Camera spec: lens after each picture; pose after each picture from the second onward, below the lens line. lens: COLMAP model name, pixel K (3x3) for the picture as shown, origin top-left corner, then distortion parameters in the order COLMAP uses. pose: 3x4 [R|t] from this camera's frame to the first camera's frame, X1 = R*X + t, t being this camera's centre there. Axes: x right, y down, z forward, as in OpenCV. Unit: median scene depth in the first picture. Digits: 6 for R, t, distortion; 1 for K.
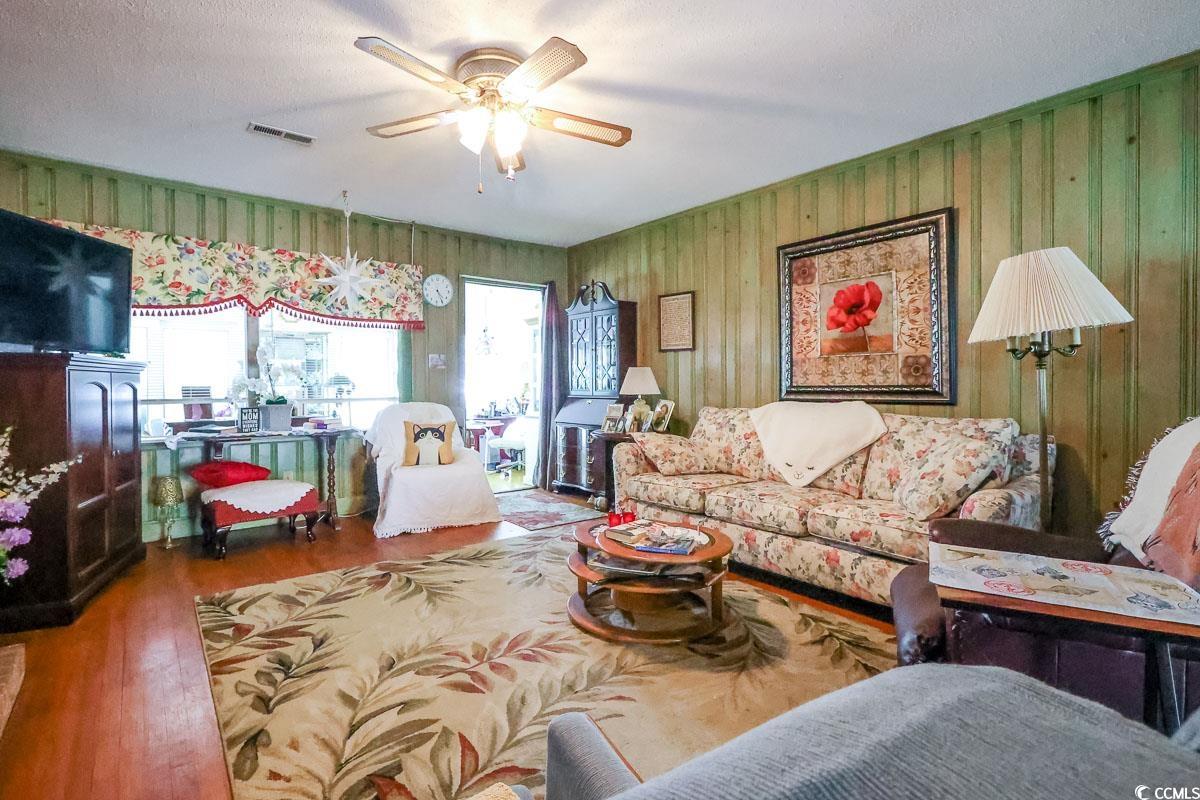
lens RADIAL K [[566.4, 0, 598.9], [0, 566.4, 394.6], [0, 0, 1]] dist [-0.002429, -0.000130]
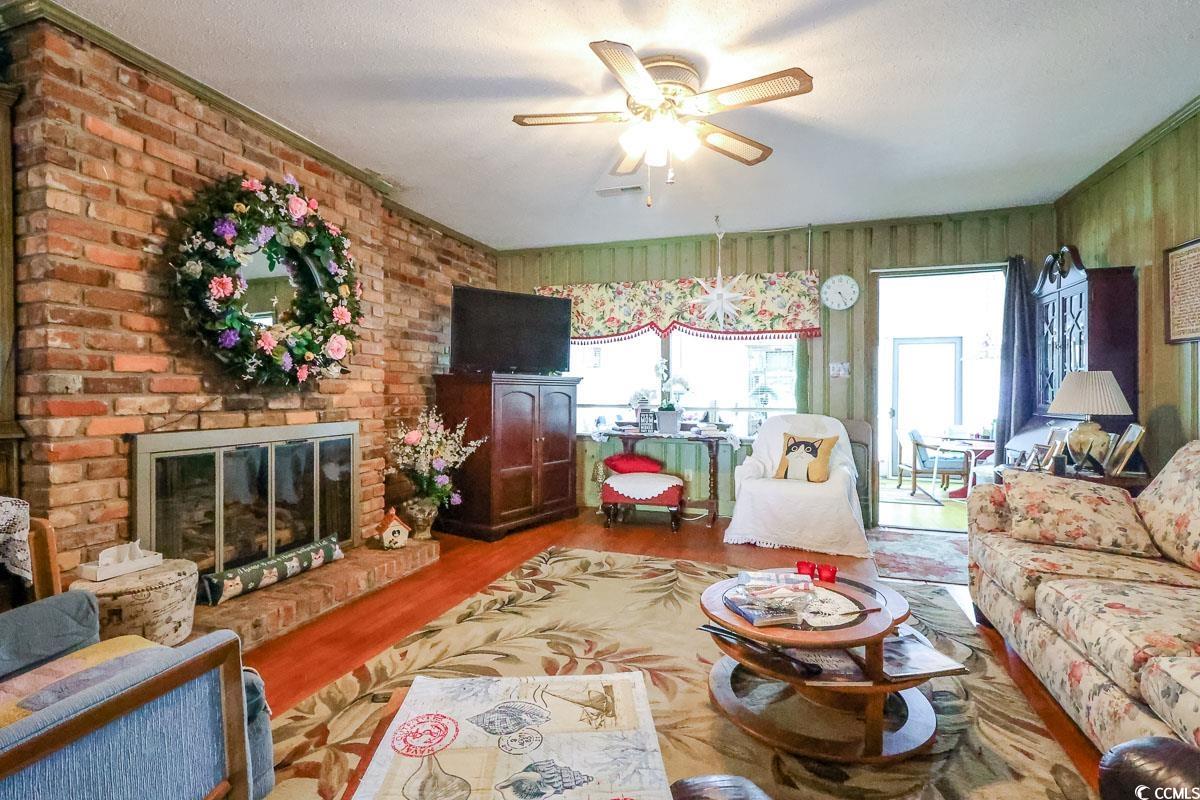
lens RADIAL K [[576.2, 0, 600.0], [0, 576.2, 400.0], [0, 0, 1]] dist [-0.007728, -0.000305]
pose [[0.541591, 0.015995, -0.840490, 0.393257], [-0.023739, 0.999711, 0.003729, -0.006994], [0.840307, 0.017933, 0.541814, 0.239824]]
